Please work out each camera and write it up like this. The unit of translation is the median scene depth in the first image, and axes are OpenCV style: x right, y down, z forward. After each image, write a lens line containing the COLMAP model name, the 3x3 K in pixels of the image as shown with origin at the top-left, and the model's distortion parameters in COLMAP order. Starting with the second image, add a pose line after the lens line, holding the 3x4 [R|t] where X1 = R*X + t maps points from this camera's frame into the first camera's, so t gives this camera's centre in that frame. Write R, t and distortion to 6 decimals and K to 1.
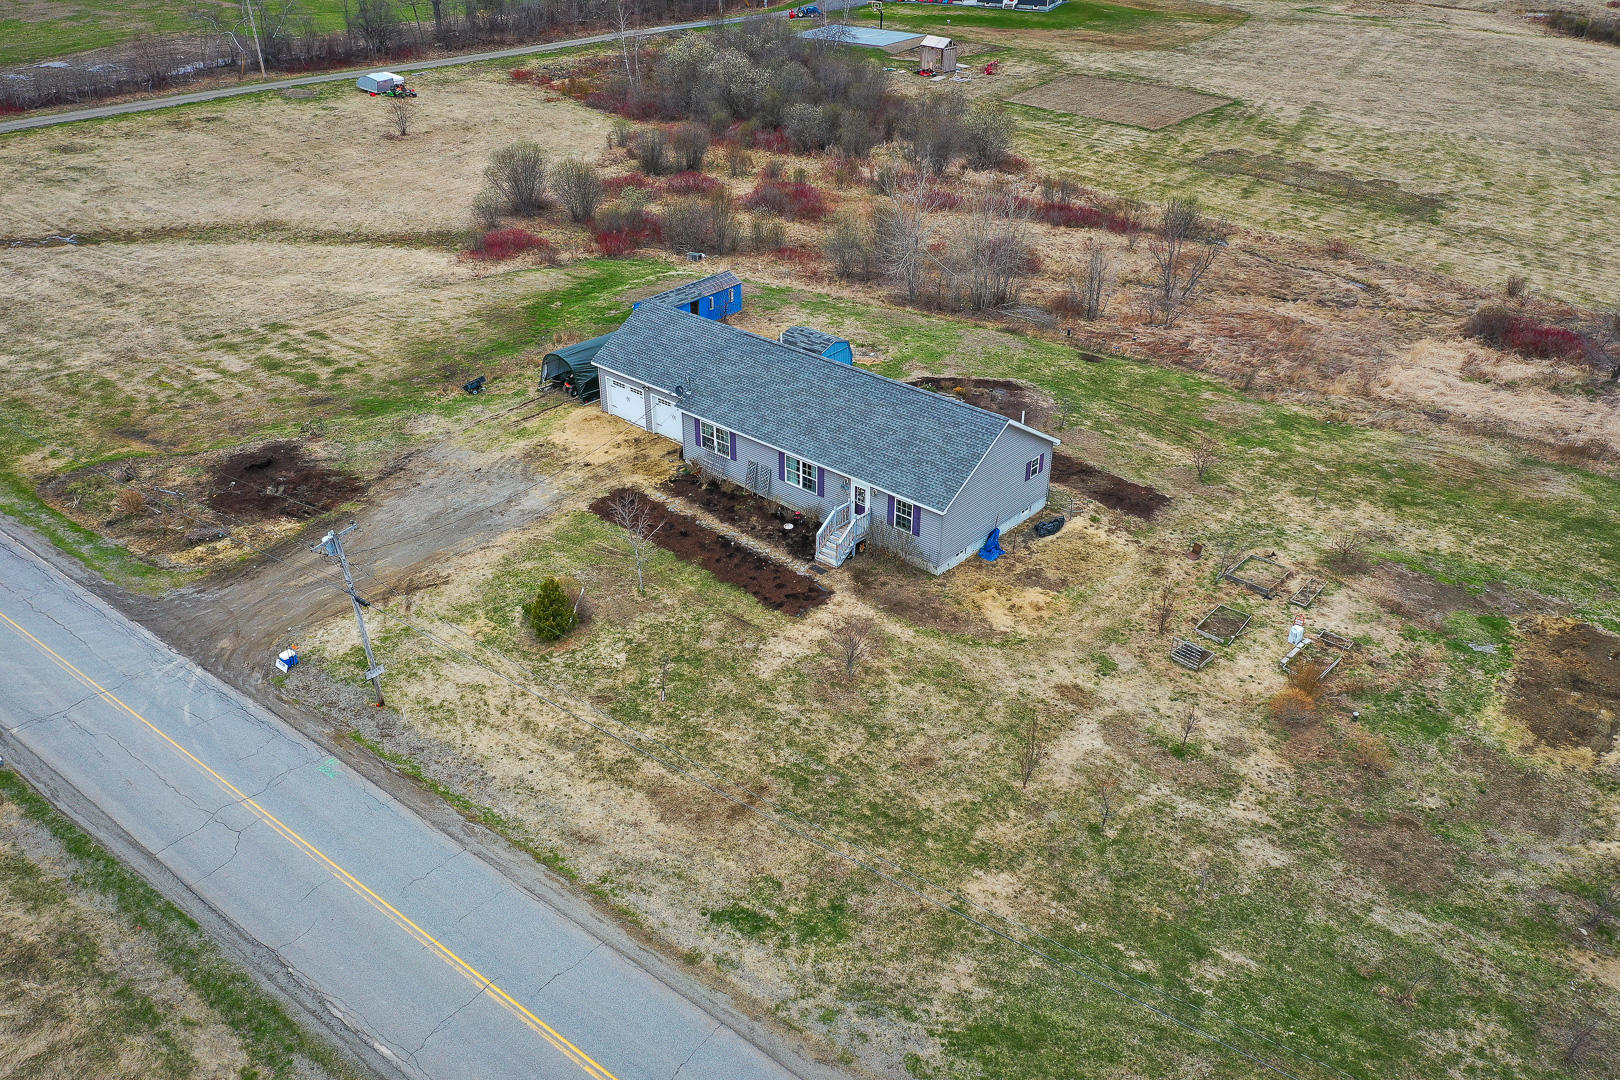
lens RADIAL K [[1291.3, 0, 807.2], [0, 1291.3, 453.1], [0, 0, 1]] dist [0.006764, -0.000227]
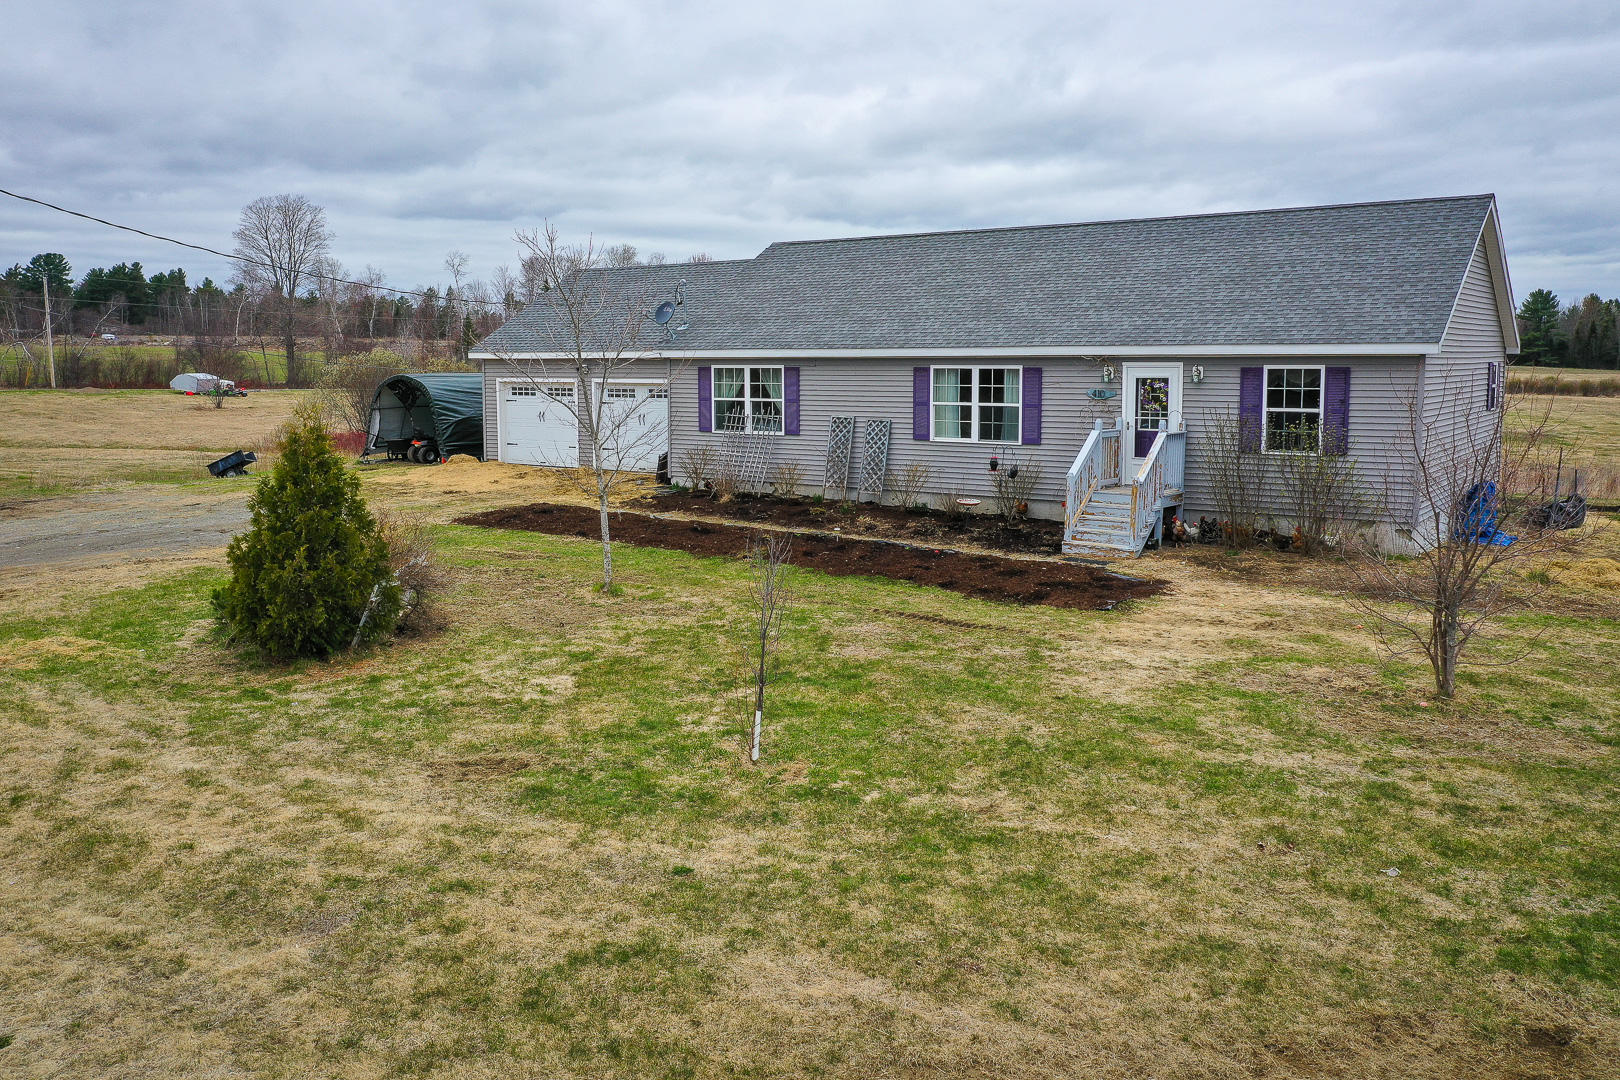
lens RADIAL K [[1291.3, 0, 807.2], [0, 1291.3, 453.1], [0, 0, 1]] dist [0.006764, -0.000227]
pose [[0.994700, -0.016902, 0.101419, -0.119163], [0.053992, 0.925315, -0.375335, 0.216947], [-0.087501, 0.378822, 0.921324, 0.733748]]
